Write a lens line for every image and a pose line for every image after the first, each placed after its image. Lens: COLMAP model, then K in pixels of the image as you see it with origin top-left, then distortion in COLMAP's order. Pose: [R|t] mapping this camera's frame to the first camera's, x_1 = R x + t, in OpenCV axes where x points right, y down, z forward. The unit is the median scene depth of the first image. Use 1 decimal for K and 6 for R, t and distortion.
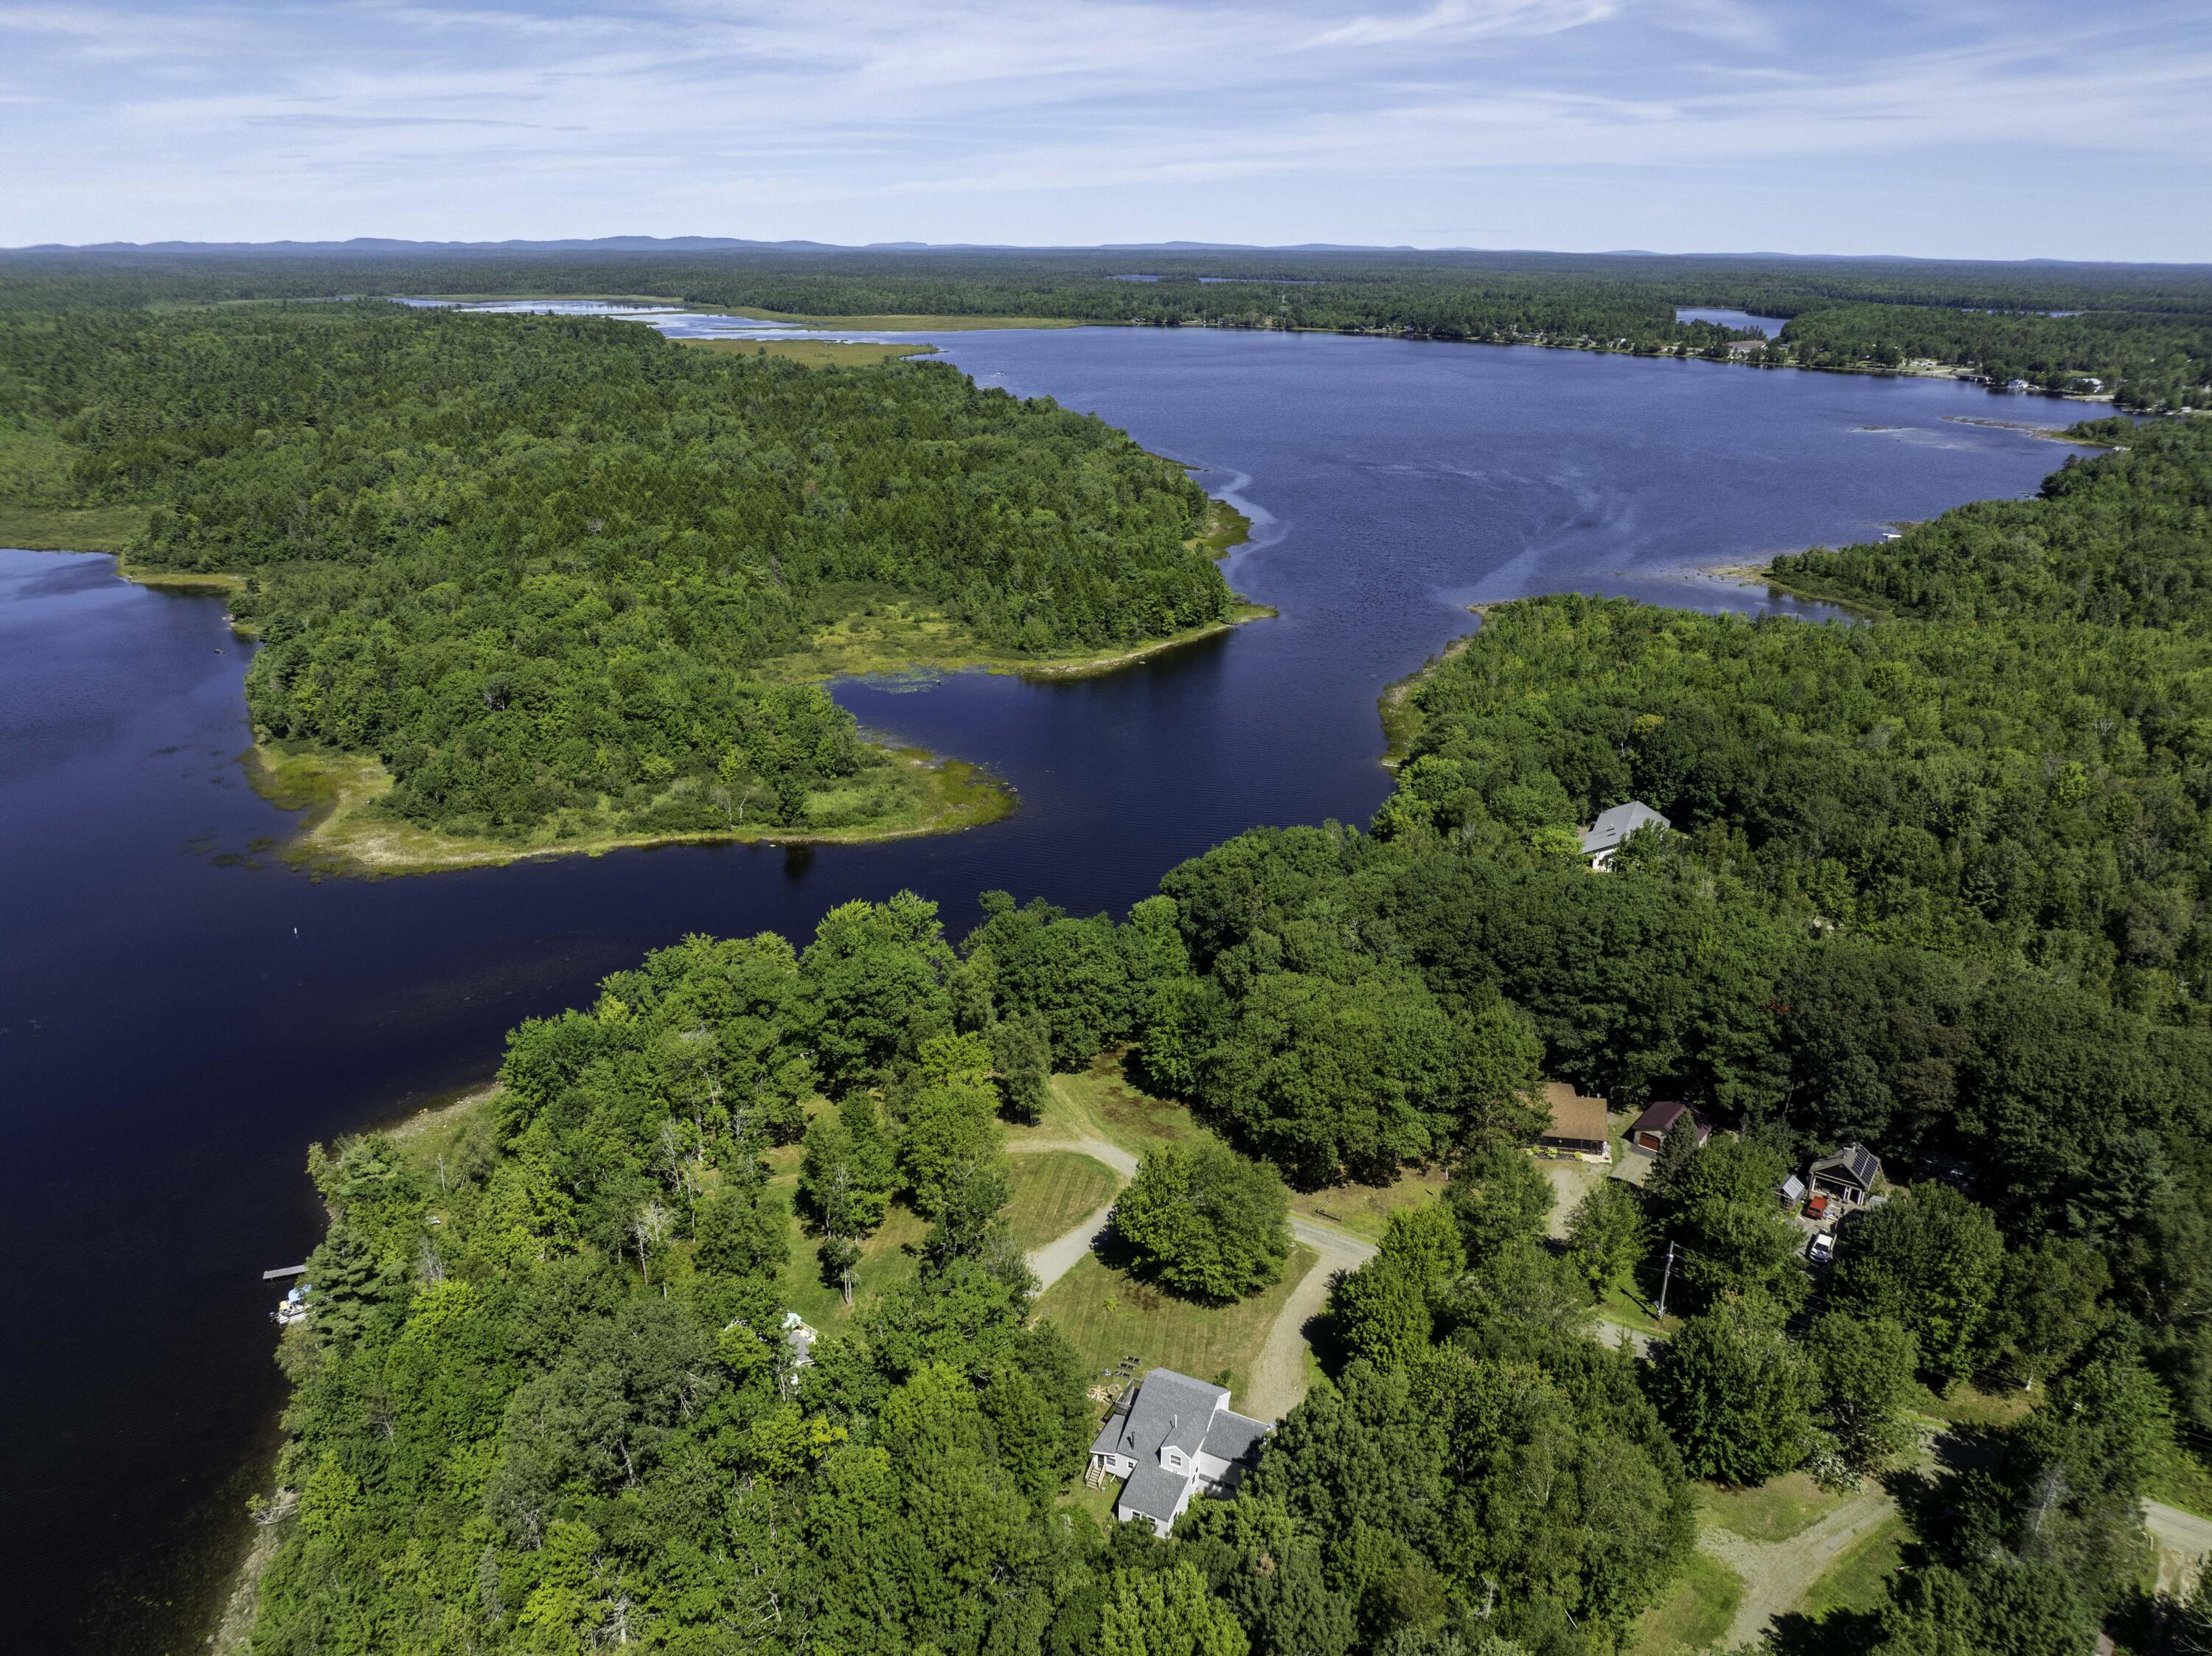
lens RADIAL K [[1557.2, 0, 1101.7], [0, 1557.2, 829.2], [0, 0, 1]] dist [-0.033837, 0.002951]
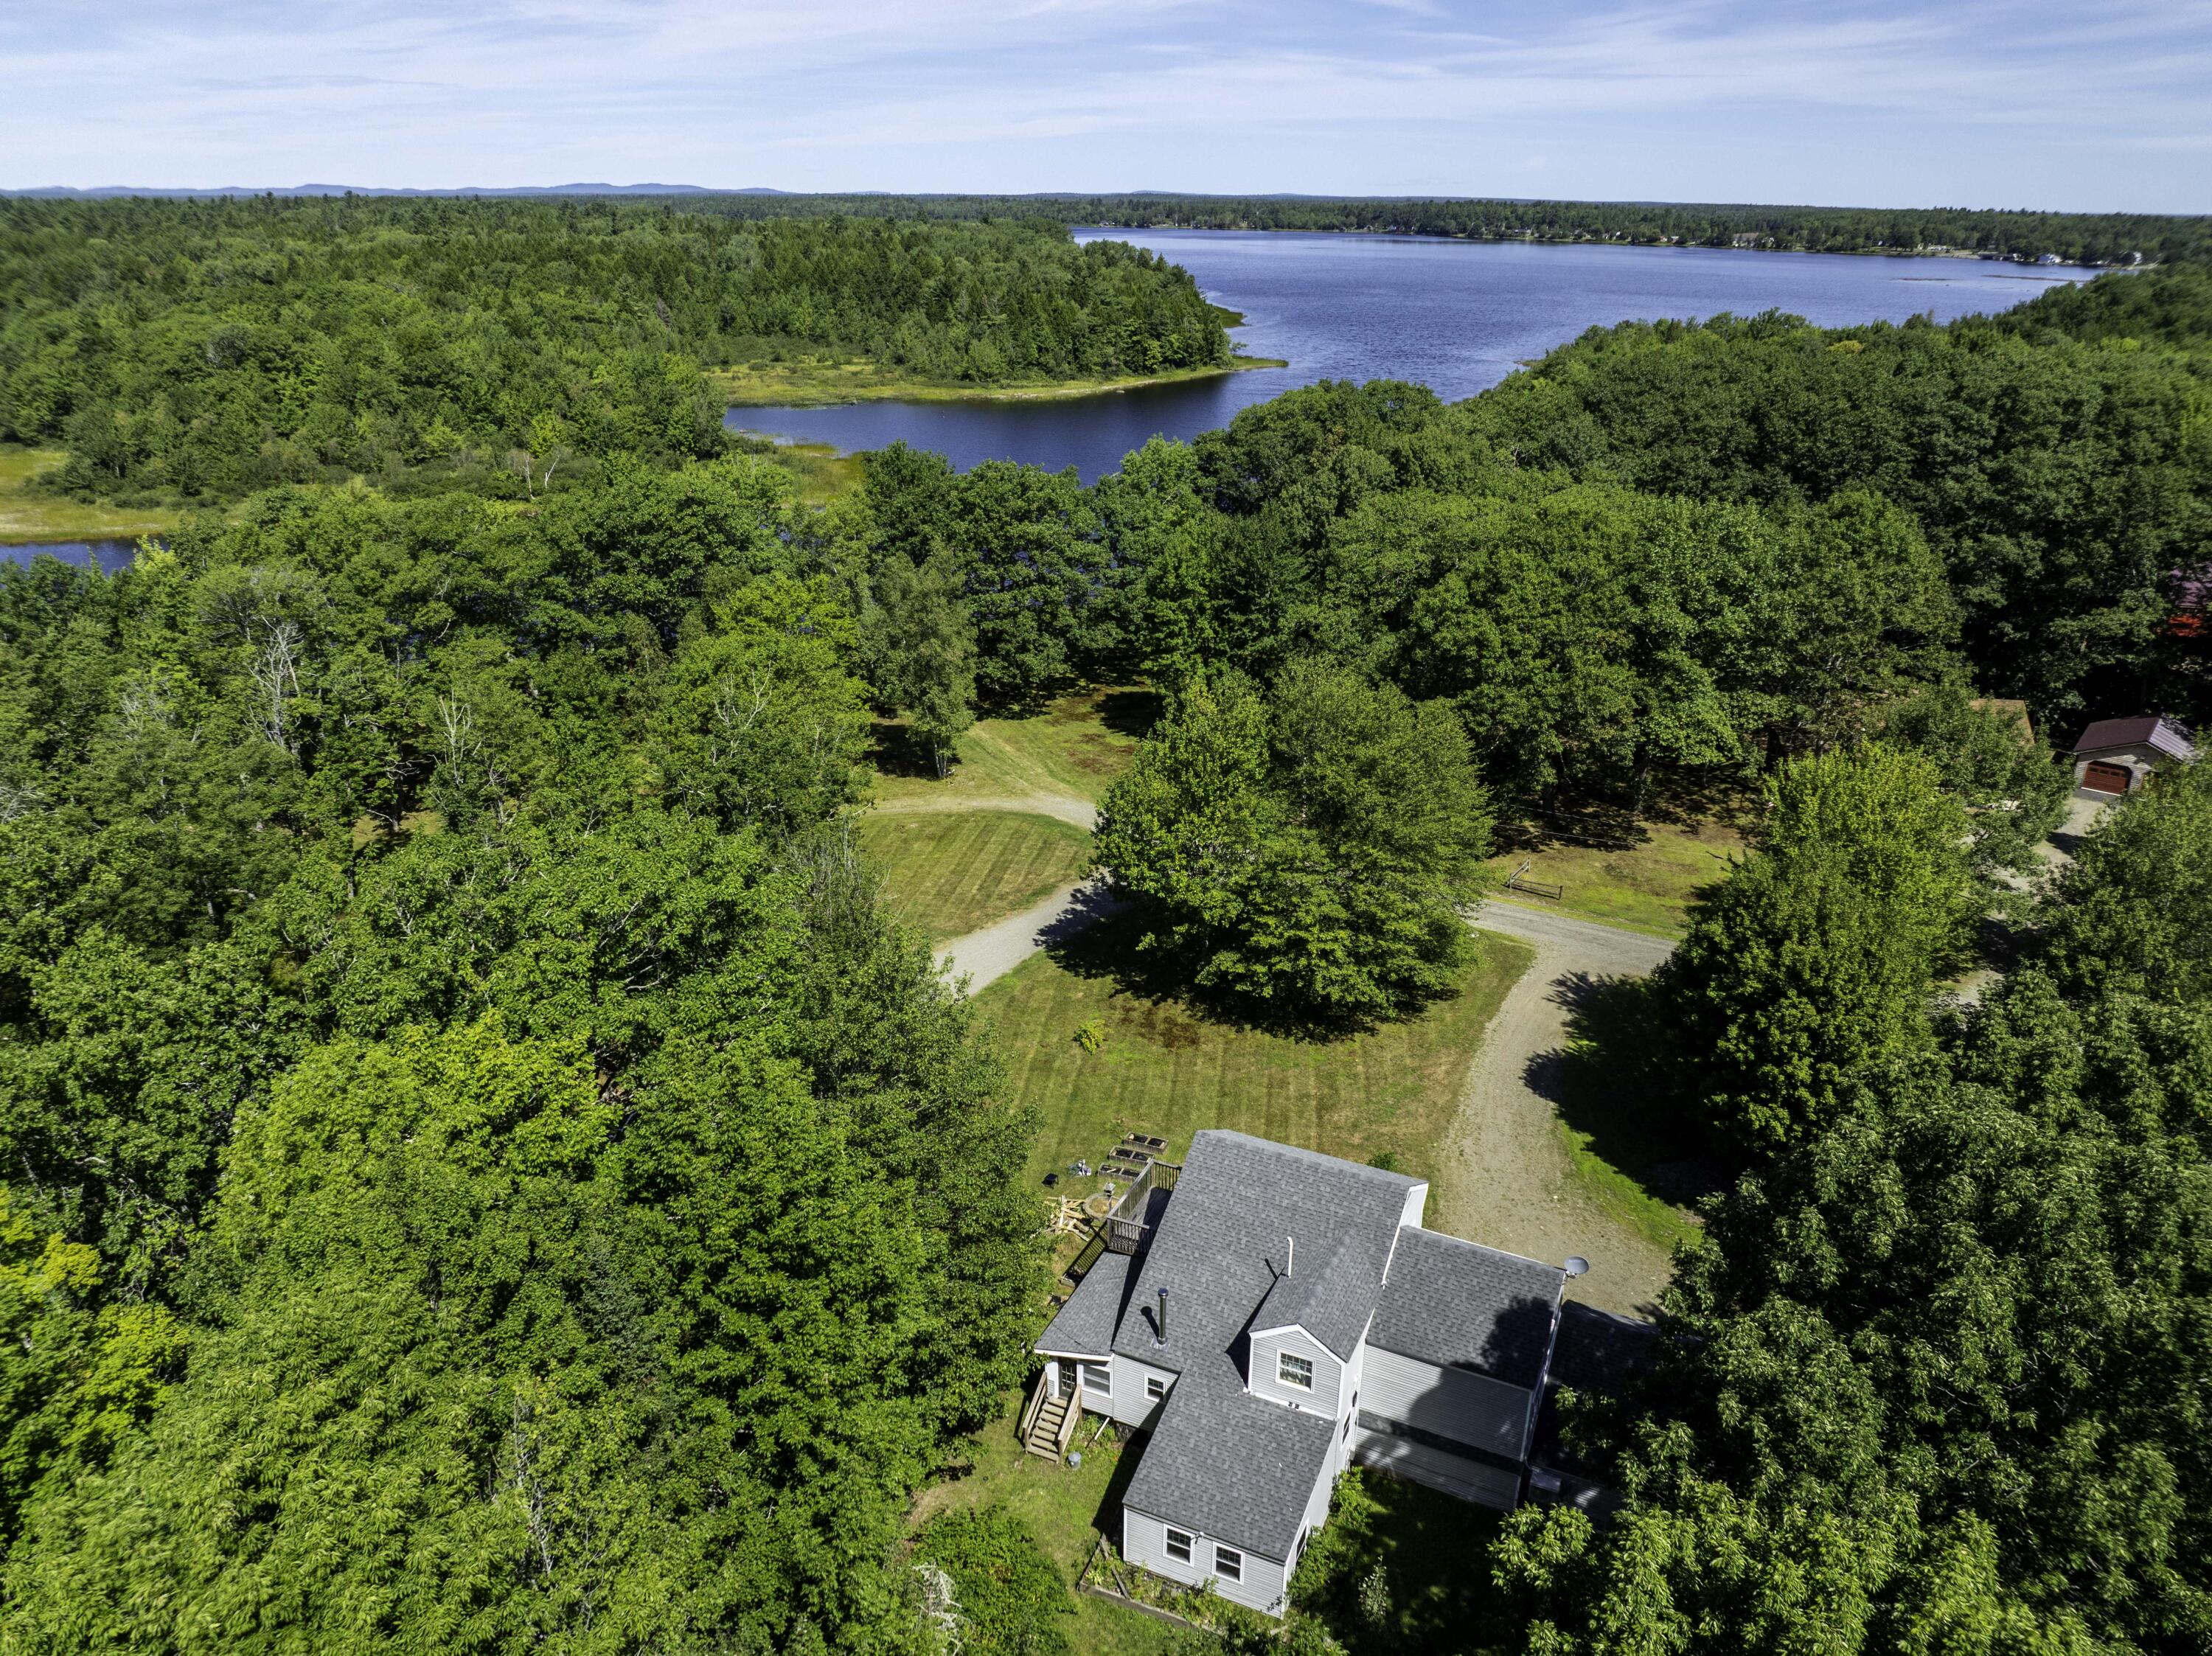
lens RADIAL K [[1557.2, 0, 1108.5], [0, 1557.2, 823.8], [0, 0, 1]] dist [-0.033837, 0.002951]
pose [[0.999689, -0.003029, 0.024766, 0.000477], [0.002439, 0.999713, 0.023818, 0.218057], [-0.024831, -0.023750, 0.999410, 0.519005]]
